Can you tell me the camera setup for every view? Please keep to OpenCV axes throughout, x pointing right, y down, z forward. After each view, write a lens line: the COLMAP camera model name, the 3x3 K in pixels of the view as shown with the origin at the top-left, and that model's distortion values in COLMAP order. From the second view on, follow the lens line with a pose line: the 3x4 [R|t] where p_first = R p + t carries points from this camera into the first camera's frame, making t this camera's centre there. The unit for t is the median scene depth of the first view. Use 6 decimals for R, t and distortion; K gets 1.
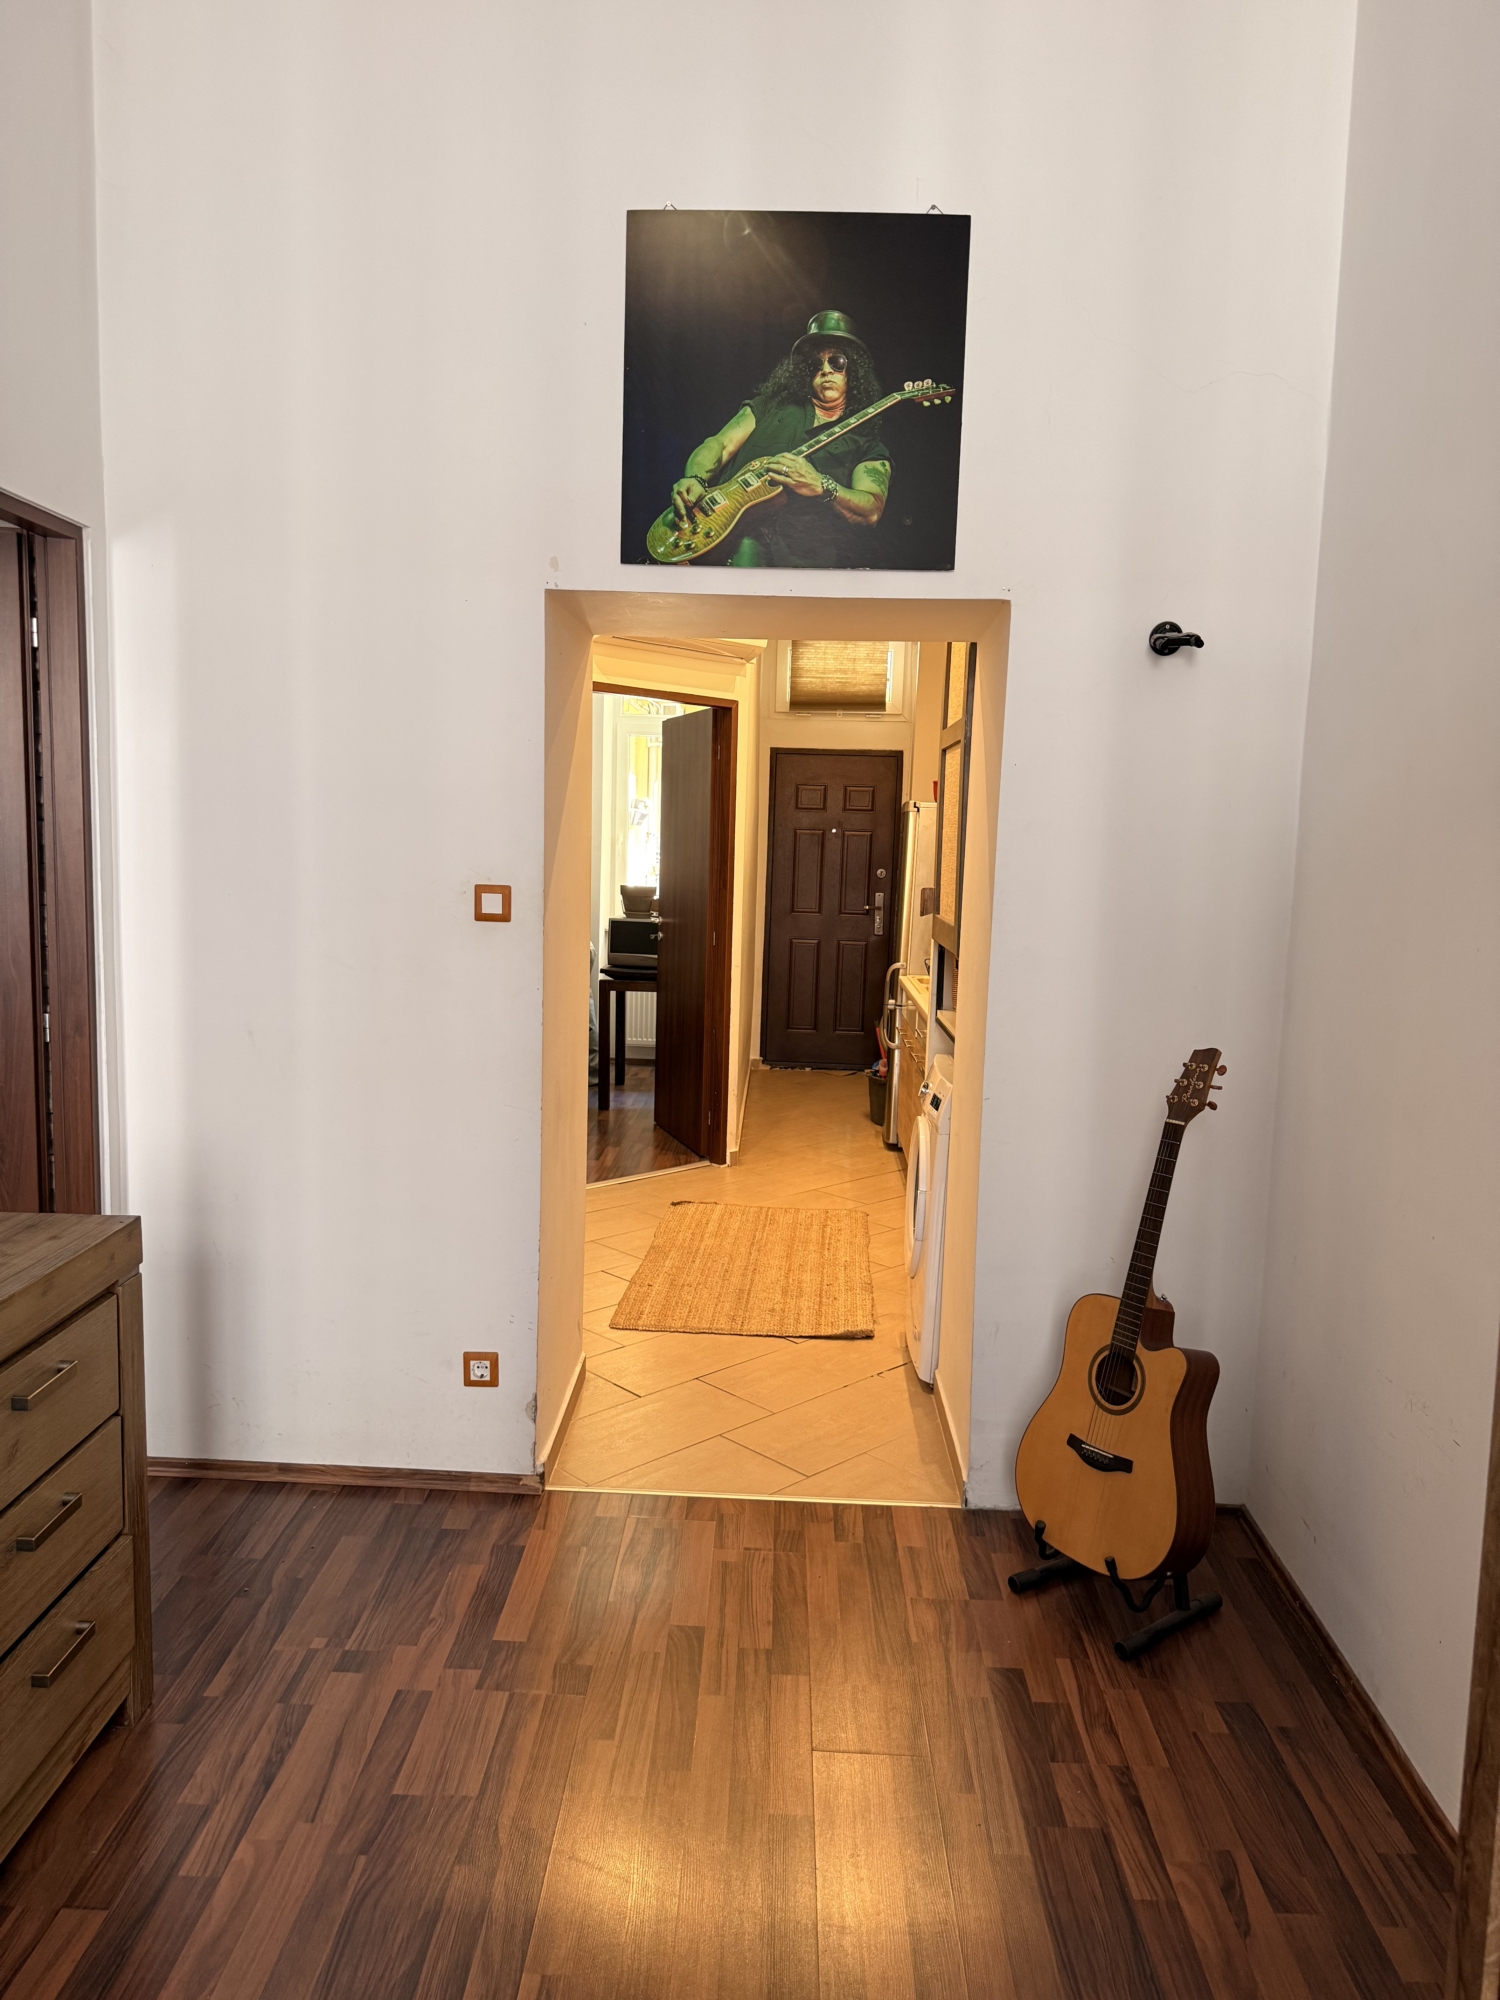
lens RADIAL K [[1363.4, 0, 748.7], [0, 1363.4, 1004.9], [0, 0, 1]] dist [0.179881, -0.386256]
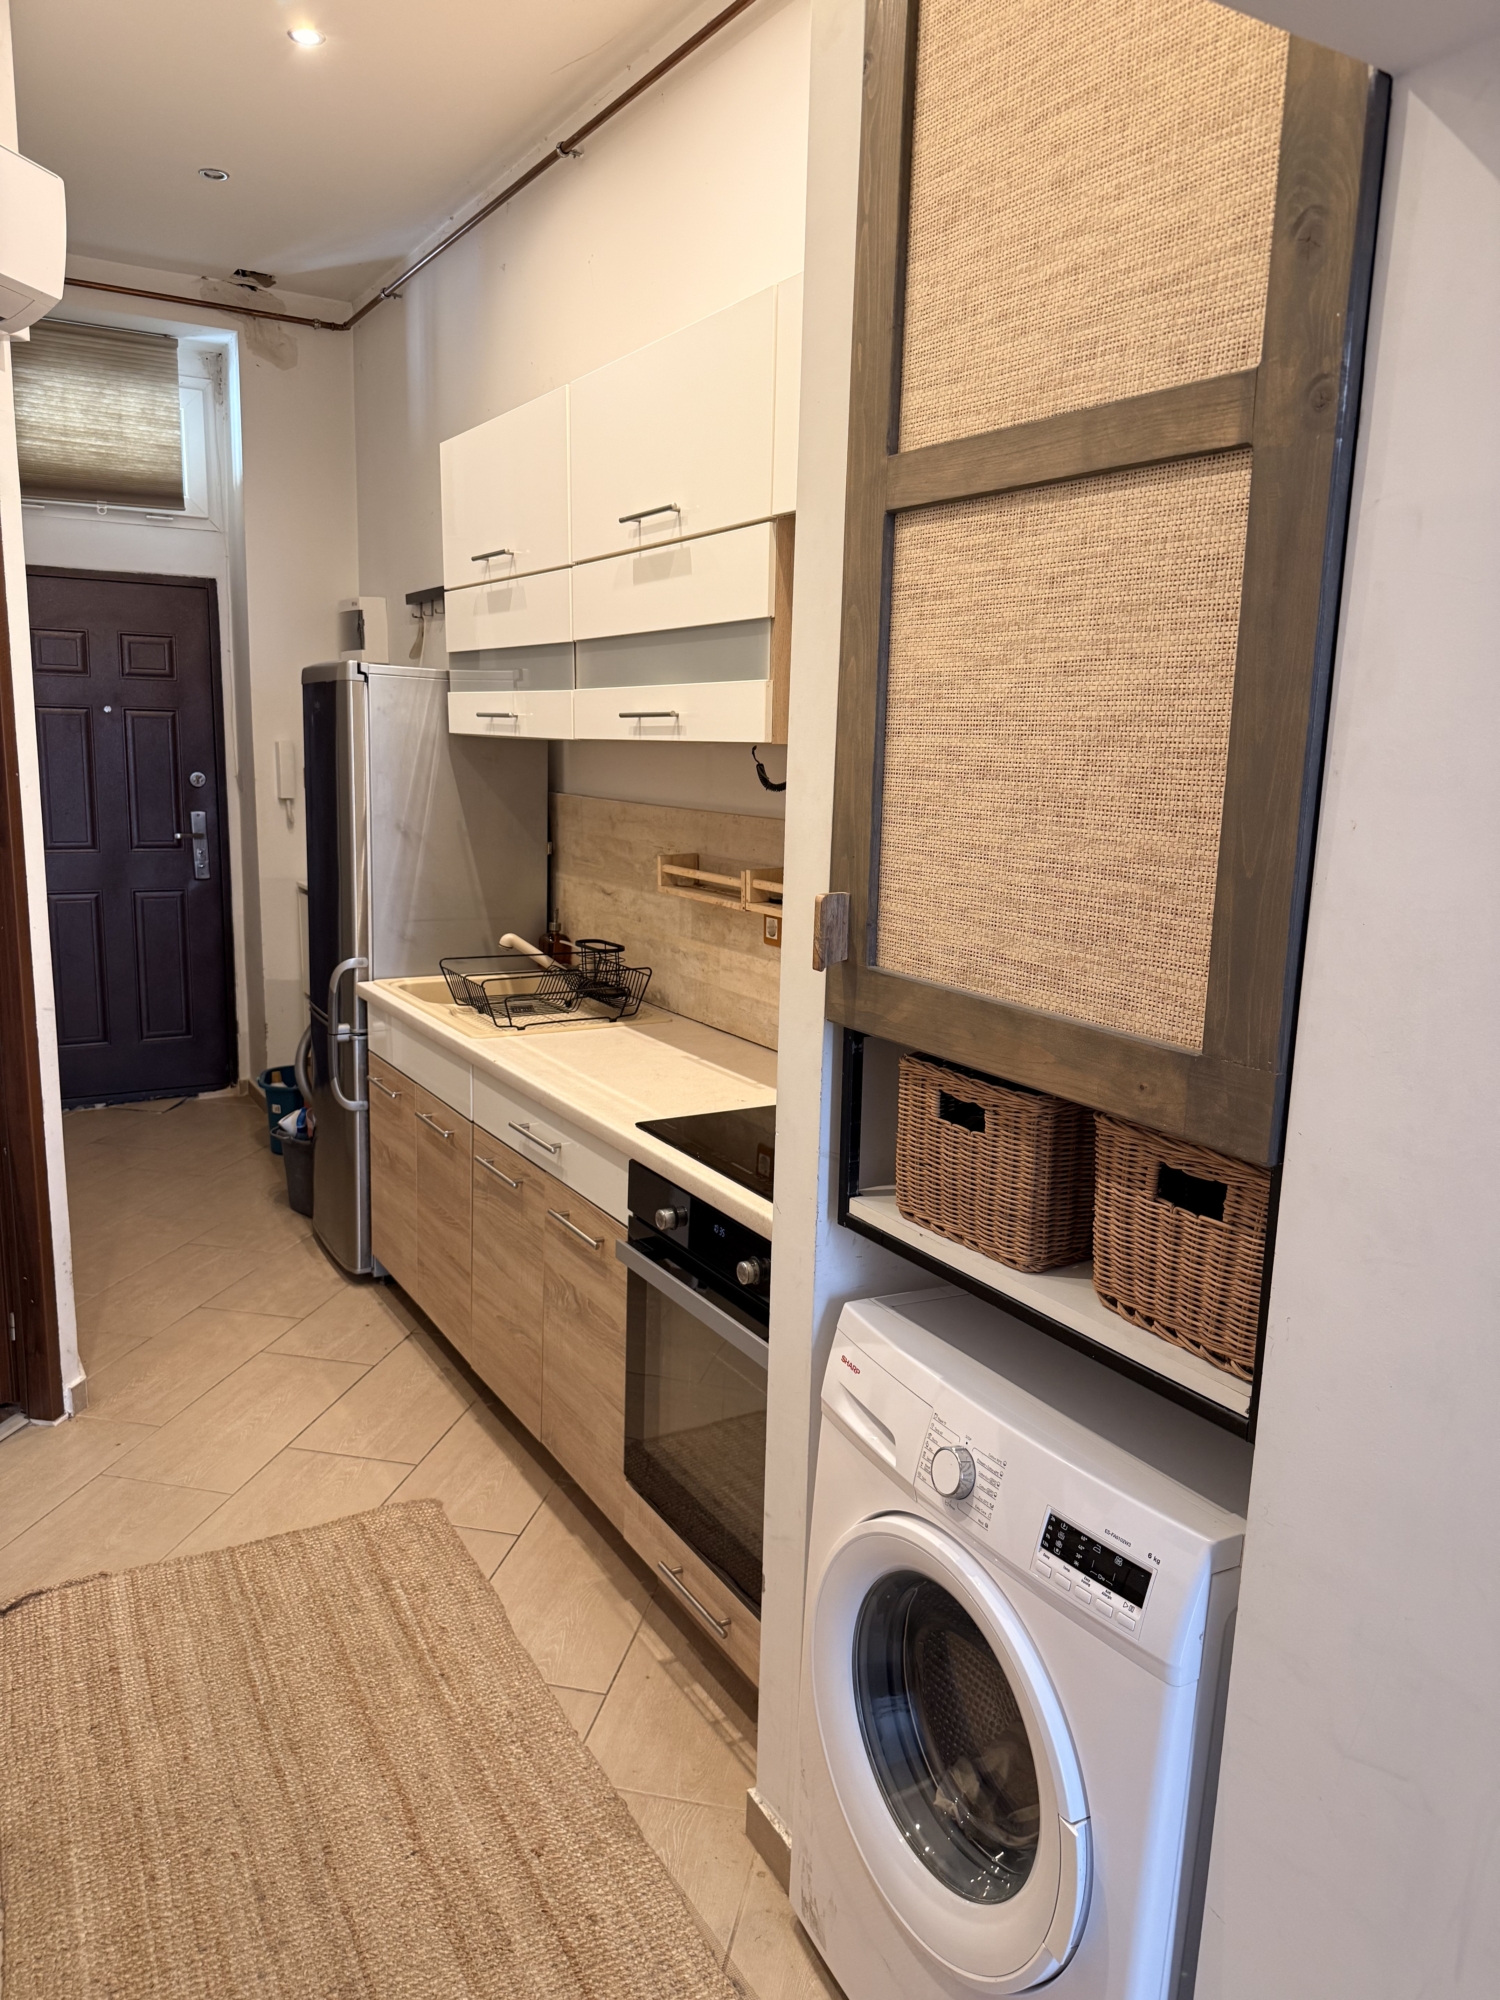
lens RADIAL K [[1437.1, 0, 750.0], [0, 1437.1, 1000.0], [0, 0, 1]] dist [0.007778, 0.001034]
pose [[0.843664, -0.109095, 0.525670, -0.058829], [0.066152, 0.992799, 0.099871, -0.059465], [-0.532780, -0.049483, 0.844806, 0.409644]]
